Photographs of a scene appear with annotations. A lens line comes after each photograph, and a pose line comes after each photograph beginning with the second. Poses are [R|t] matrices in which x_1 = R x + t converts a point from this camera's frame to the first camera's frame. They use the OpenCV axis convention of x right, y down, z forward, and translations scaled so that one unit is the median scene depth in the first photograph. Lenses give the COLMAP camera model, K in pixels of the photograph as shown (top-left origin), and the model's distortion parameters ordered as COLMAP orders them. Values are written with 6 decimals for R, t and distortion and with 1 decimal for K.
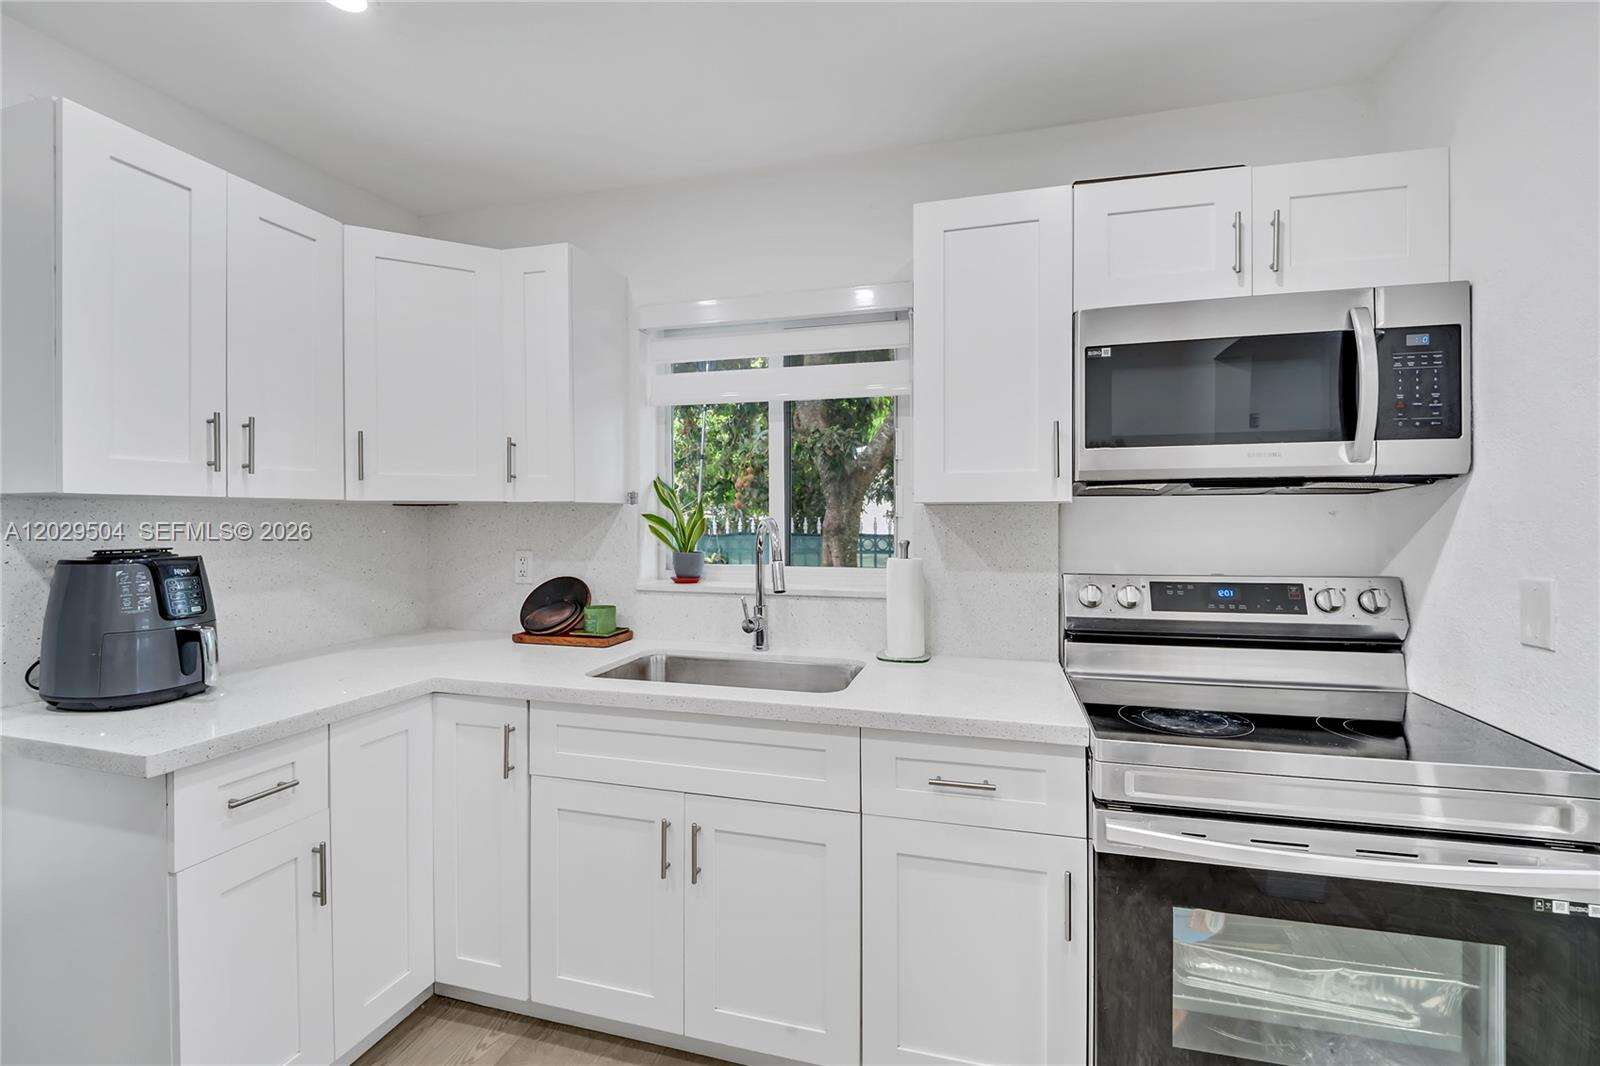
lens RADIAL K [[679.7, 0, 803.6], [0, 679.7, 521.1], [0, 0, 1]] dist [-0.000694, -0.011917]
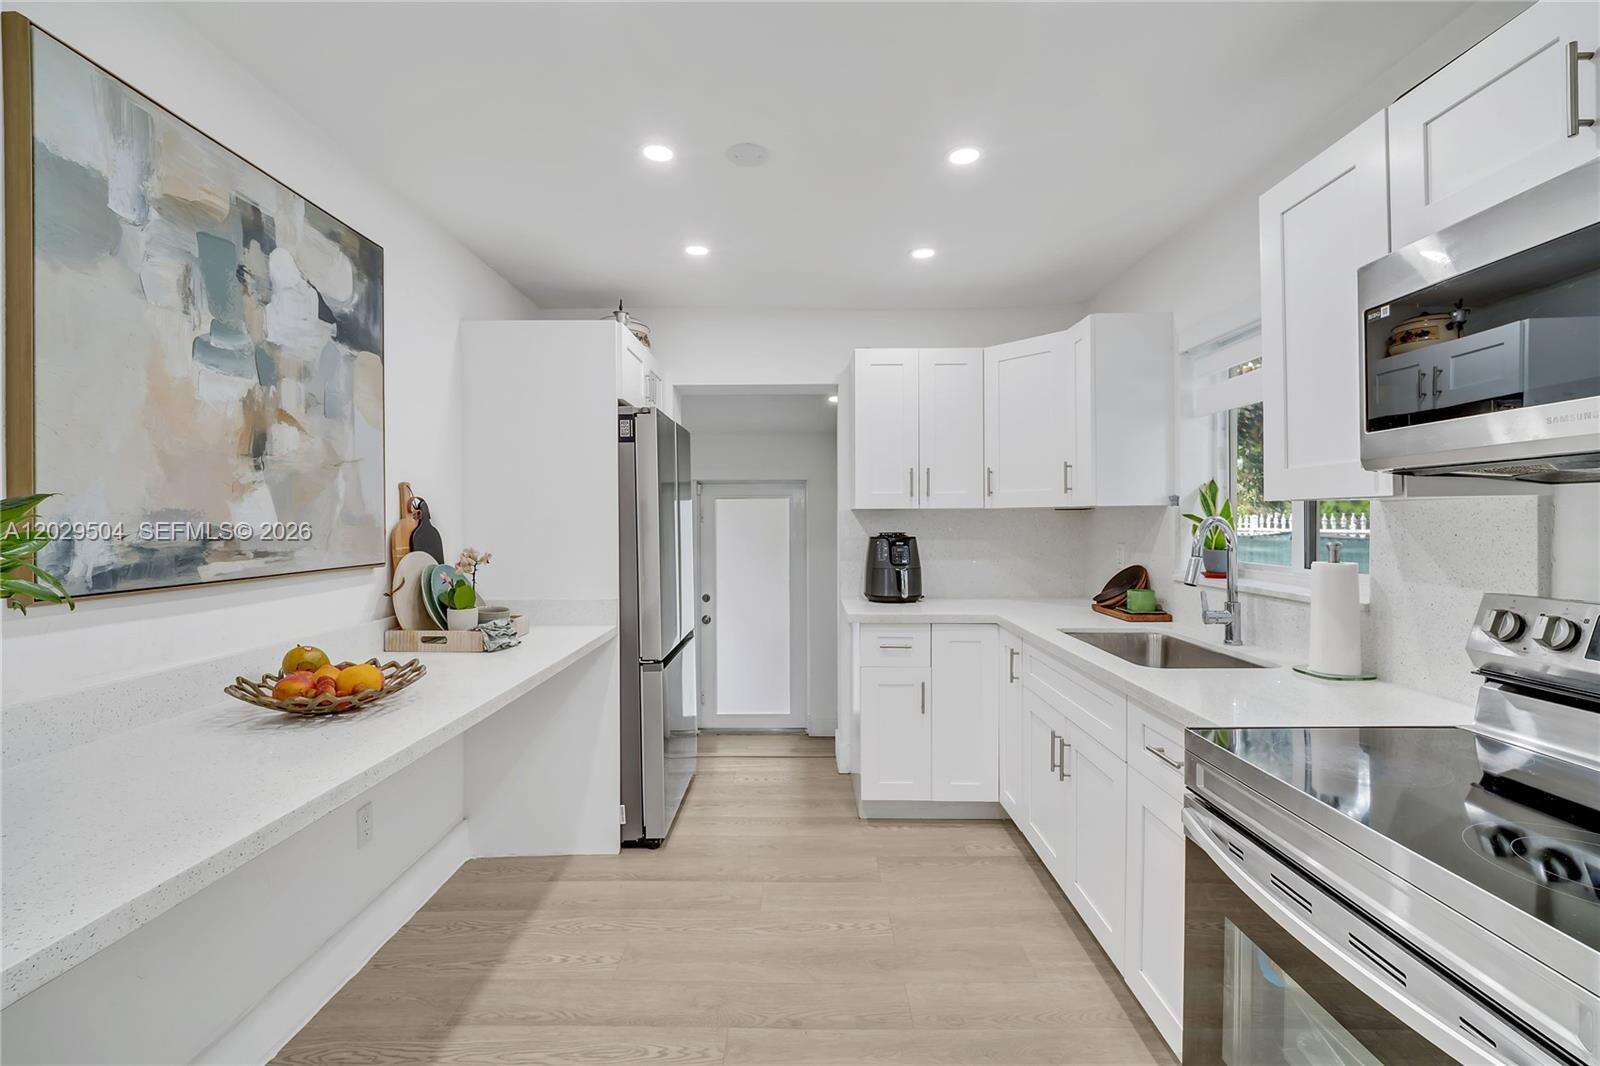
lens RADIAL K [[679.7, 0, 803.6], [0, 679.7, 521.1], [0, 0, 1]] dist [-0.000694, -0.011917]
pose [[0.264106, 0.002515, -0.964490, 0.944732], [-0.003021, 0.999994, 0.001780, 0.001097], [0.964489, 0.002444, 0.264112, 0.112249]]
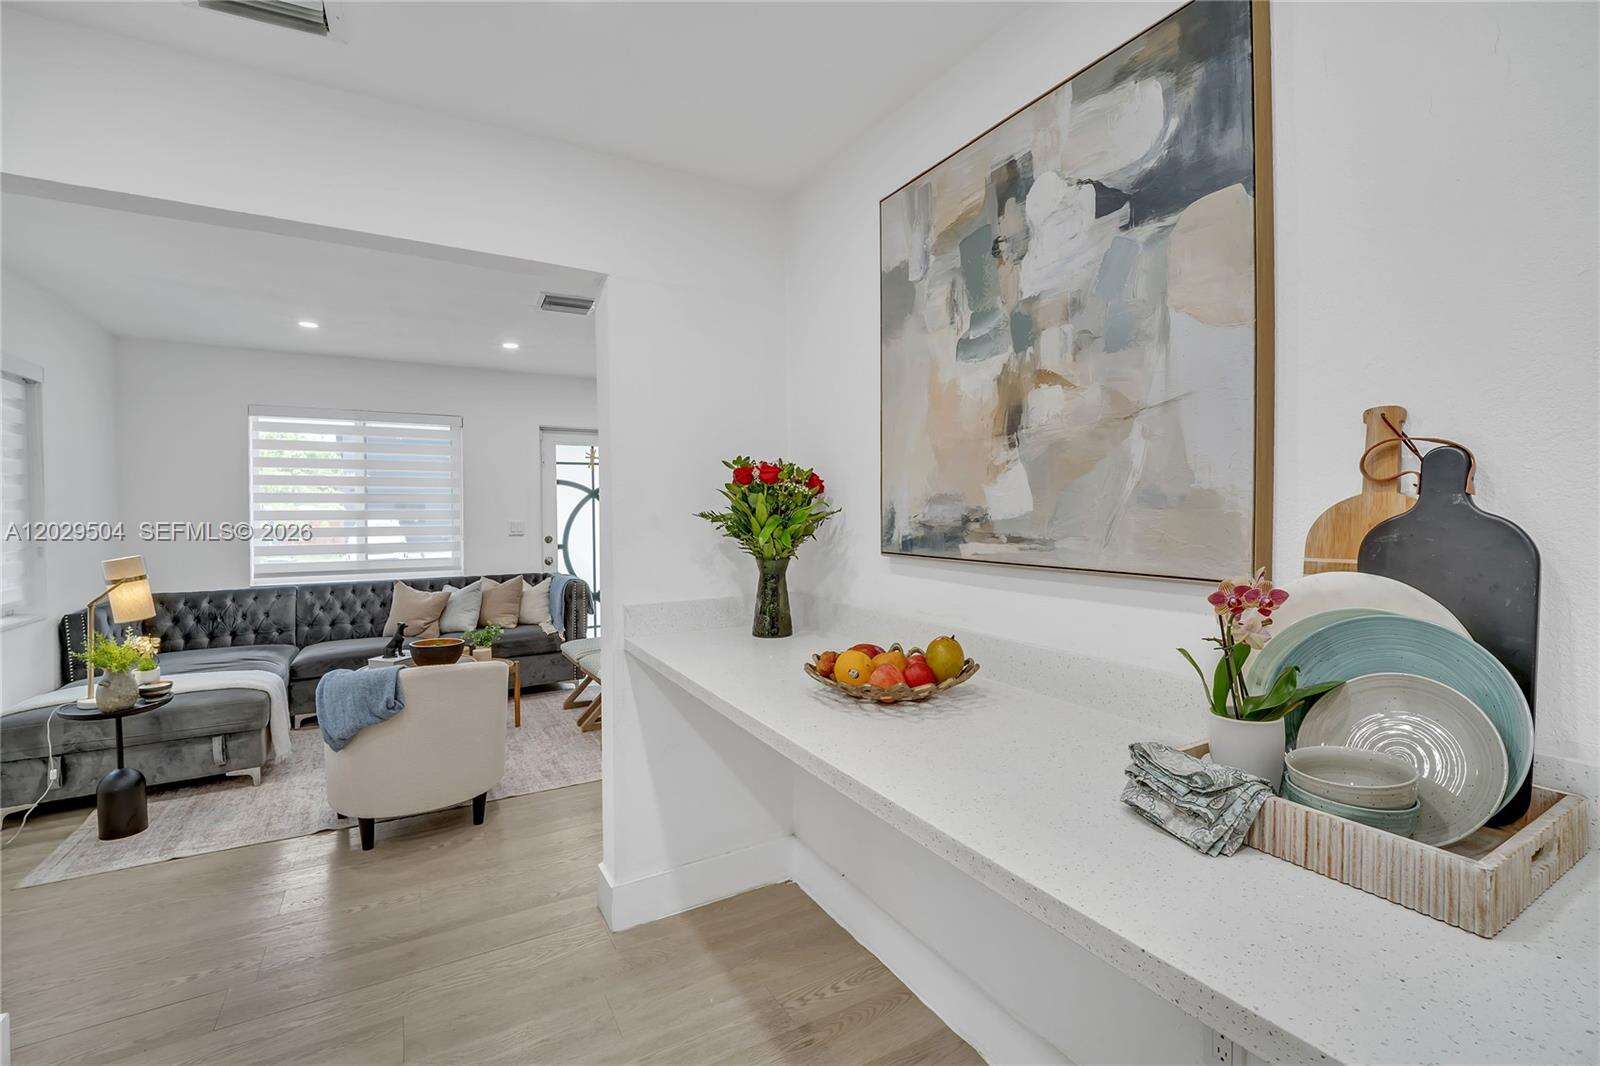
lens RADIAL K [[695.1, 0, 805.3], [0, 695.1, 517.3], [0, 0, 1]] dist [0.019306, -0.021441]
pose [[-0.712007, -0.003453, 0.702164, -0.623893], [0.012891, 0.999755, 0.017988, 0.003565], [-0.702054, 0.021859, -0.711788, 0.456832]]
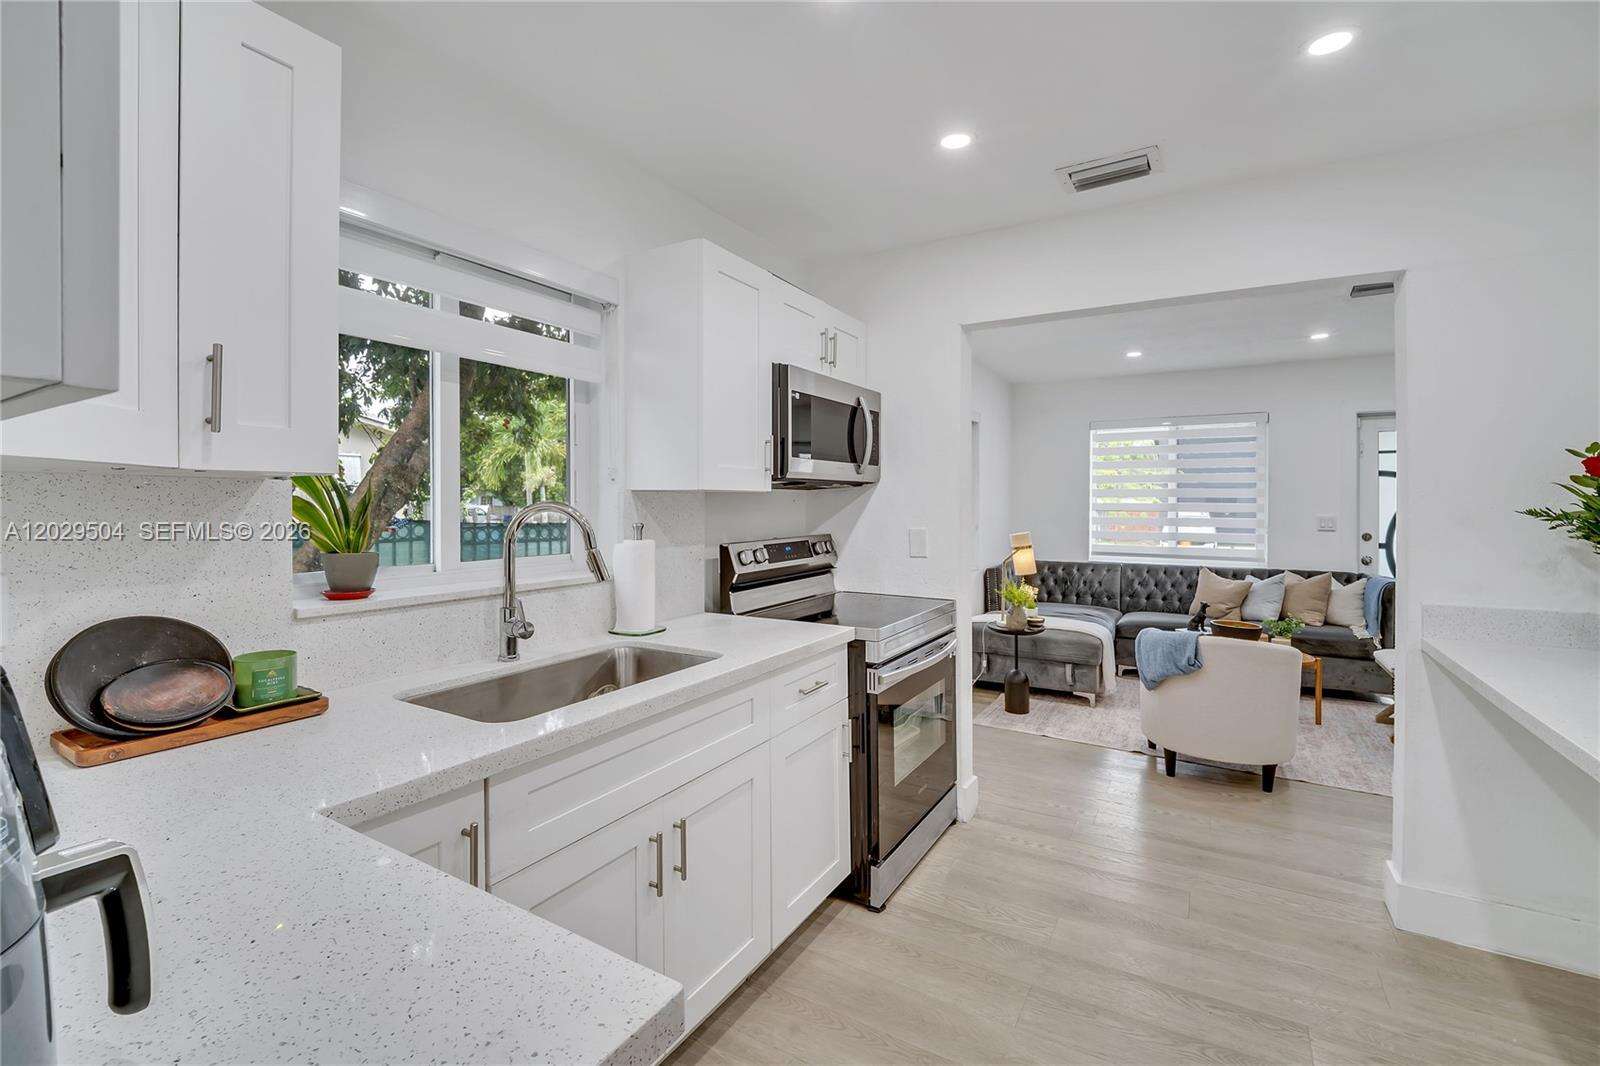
lens RADIAL K [[679.0, 0, 789.5], [0, 679.0, 507.6], [0, 0, 1]] dist [0.002726, -0.023898]
pose [[0.285504, -0.004893, 0.958365, -0.951302], [0.006288, 0.999975, 0.003233, 0.001089], [-0.958357, 0.005104, 0.285527, 0.527486]]
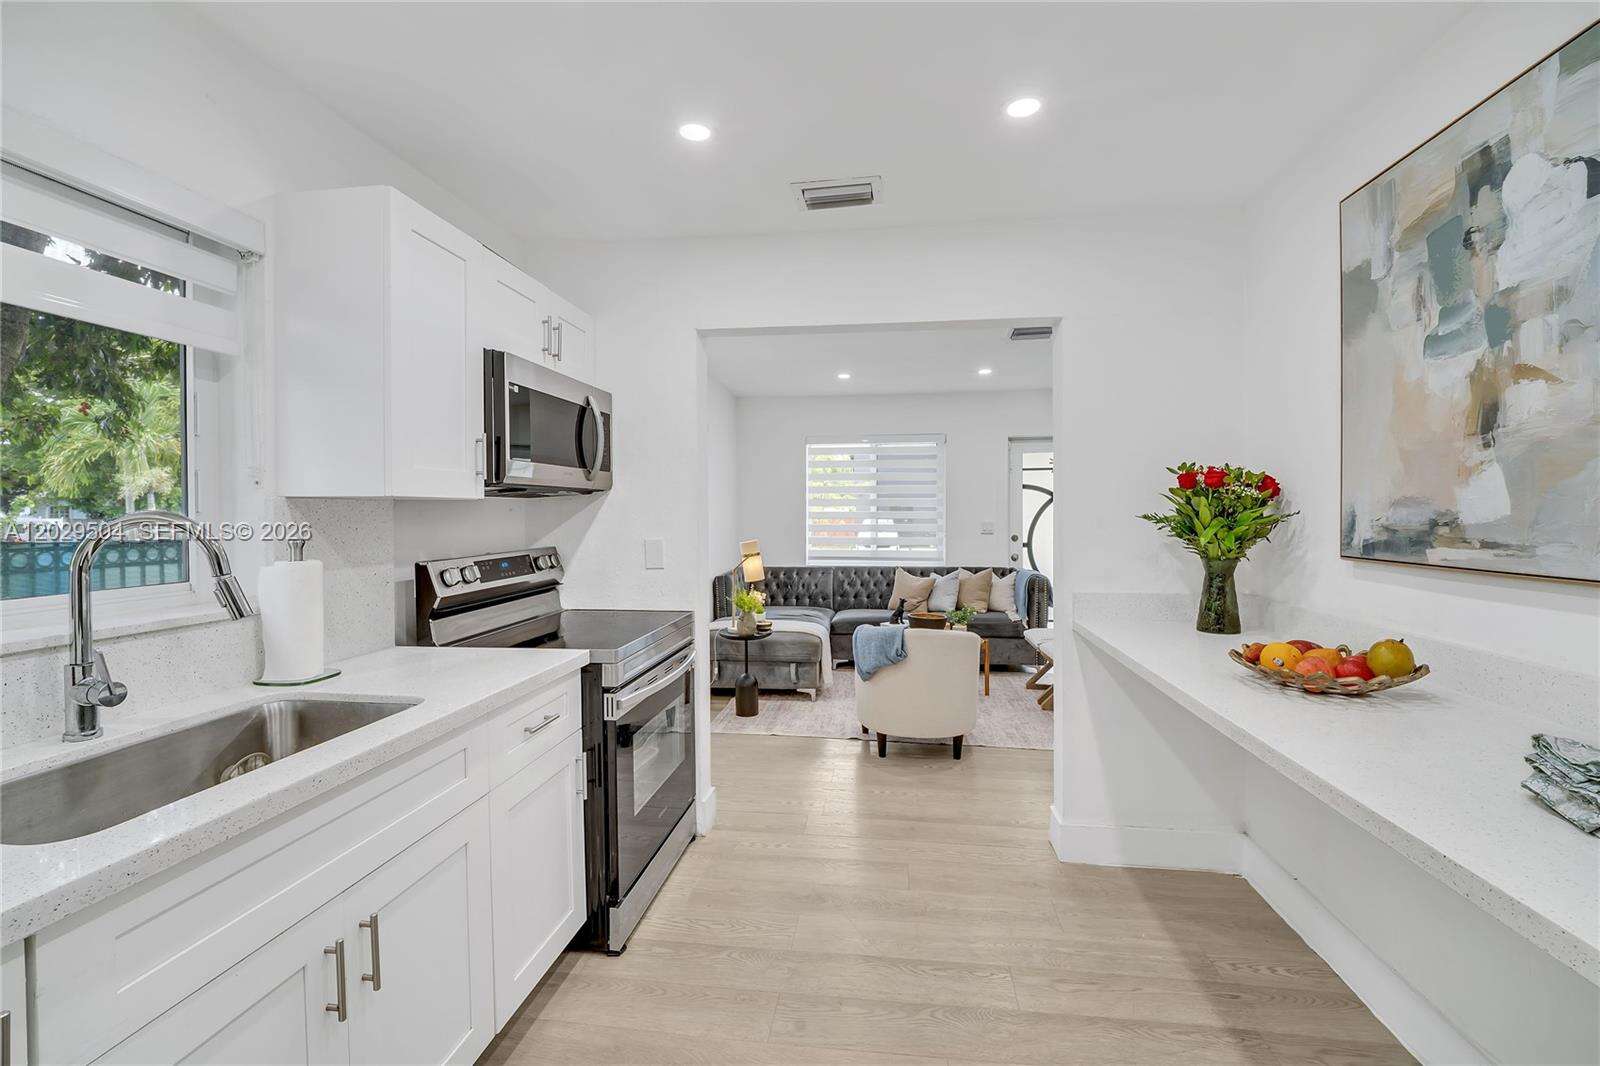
lens RADIAL K [[679.7, 0, 803.6], [0, 679.7, 521.1], [0, 0, 1]] dist [-0.000694, -0.011917]
pose [[-0.134229, -0.011553, 0.990883, -0.884028], [0.012143, 0.999838, 0.013302, 0.001860], [-0.990876, 0.013818, -0.134067, 0.565808]]
